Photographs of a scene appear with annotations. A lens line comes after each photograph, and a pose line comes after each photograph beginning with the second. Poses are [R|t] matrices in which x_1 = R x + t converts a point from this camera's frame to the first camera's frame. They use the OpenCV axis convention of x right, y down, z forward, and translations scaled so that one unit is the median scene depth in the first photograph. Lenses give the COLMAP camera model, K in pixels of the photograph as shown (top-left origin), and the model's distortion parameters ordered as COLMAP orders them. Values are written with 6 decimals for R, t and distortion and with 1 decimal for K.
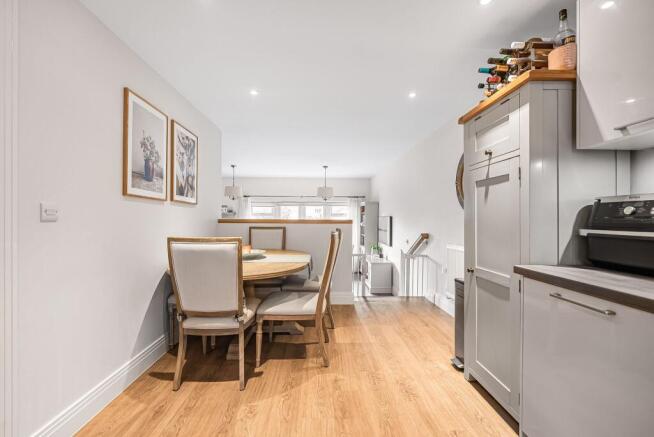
lens RADIAL K [[289.0, 0, 325.3], [0, 289.0, 217.3], [0, 0, 1]] dist [0.000579, 0.000019]
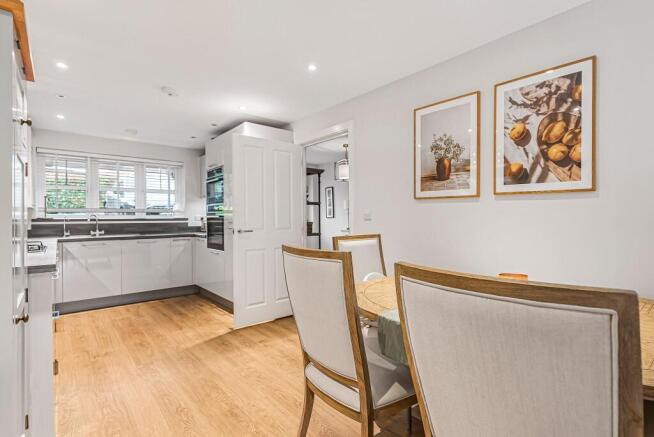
lens RADIAL K [[326.0, 0, 326.8], [0, 326.0, 219.2], [0, 0, 1]] dist [0.001455, 0.000118]
pose [[-0.785735, 0.006589, -0.618528, 0.403578], [0.006828, 0.999975, 0.001979, 0.002613], [0.618525, -0.002668, -0.785760, 1.679130]]
